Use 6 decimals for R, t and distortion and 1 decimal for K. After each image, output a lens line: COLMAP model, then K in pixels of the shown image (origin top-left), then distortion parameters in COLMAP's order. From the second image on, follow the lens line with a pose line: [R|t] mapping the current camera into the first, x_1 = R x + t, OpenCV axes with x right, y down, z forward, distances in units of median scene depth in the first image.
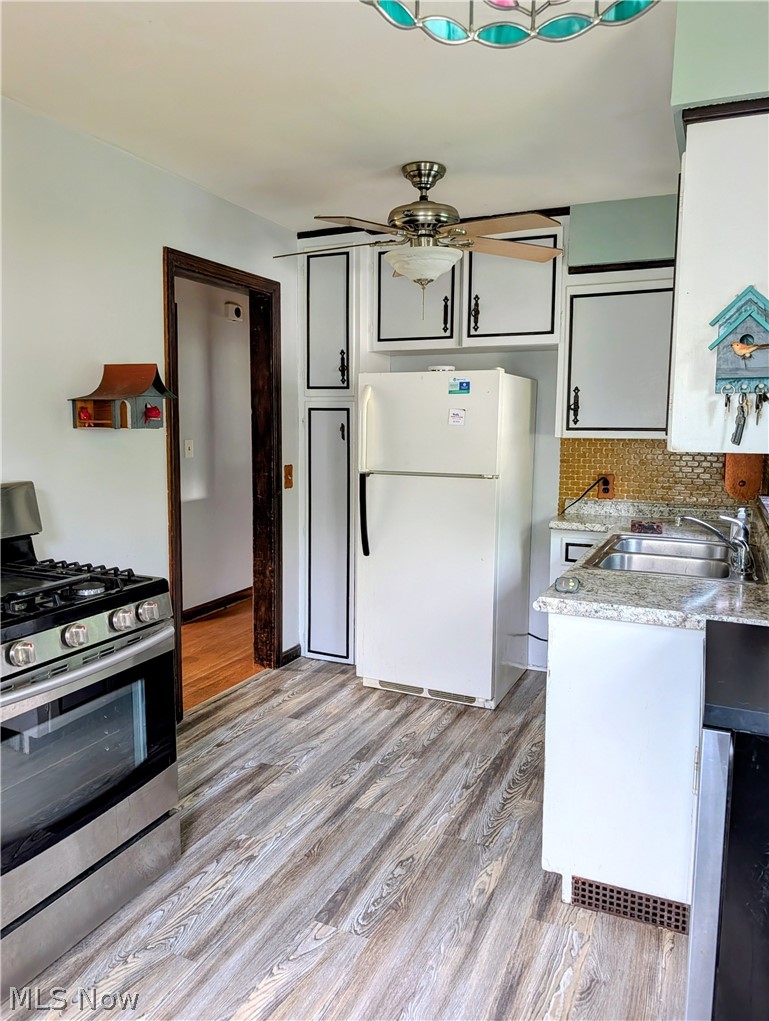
lens RADIAL K [[740.2, 0, 384.5], [0, 740.2, 510.5], [0, 0, 1]] dist [0.009005, -0.000984]
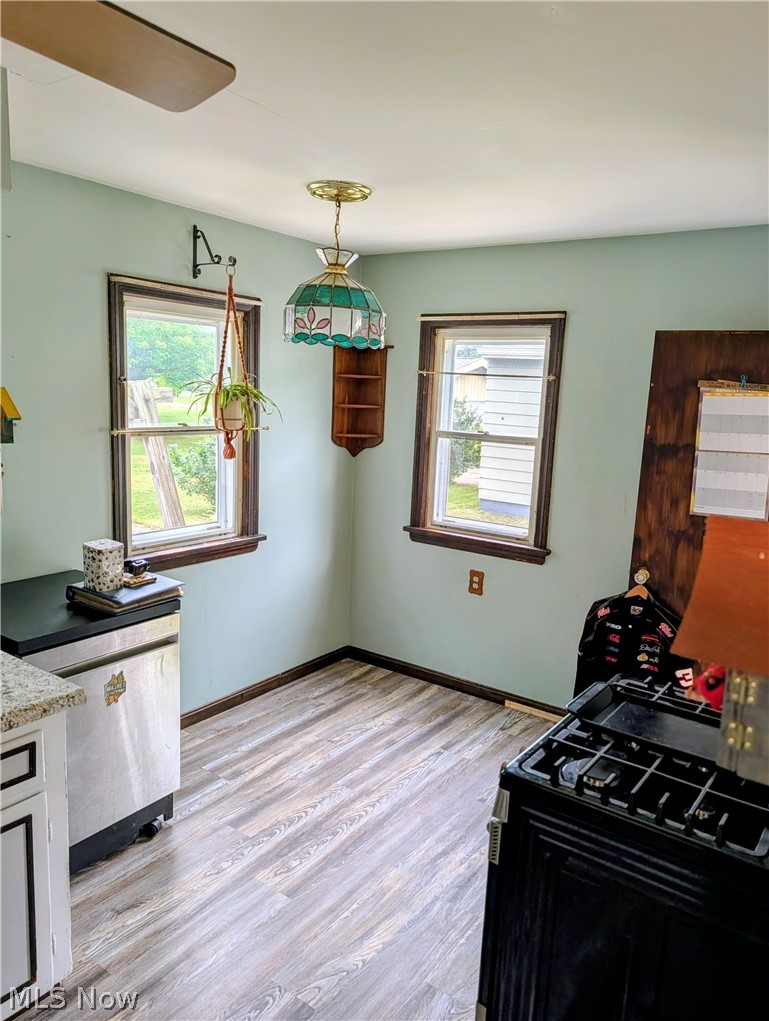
lens RADIAL K [[740.2, 0, 384.5], [0, 740.2, 510.5], [0, 0, 1]] dist [0.009005, -0.000984]
pose [[-0.976223, -0.088958, 0.197676, -0.328758], [-0.028744, 0.956986, 0.288708, -0.383037], [-0.214856, 0.276161, -0.936788, 1.763801]]
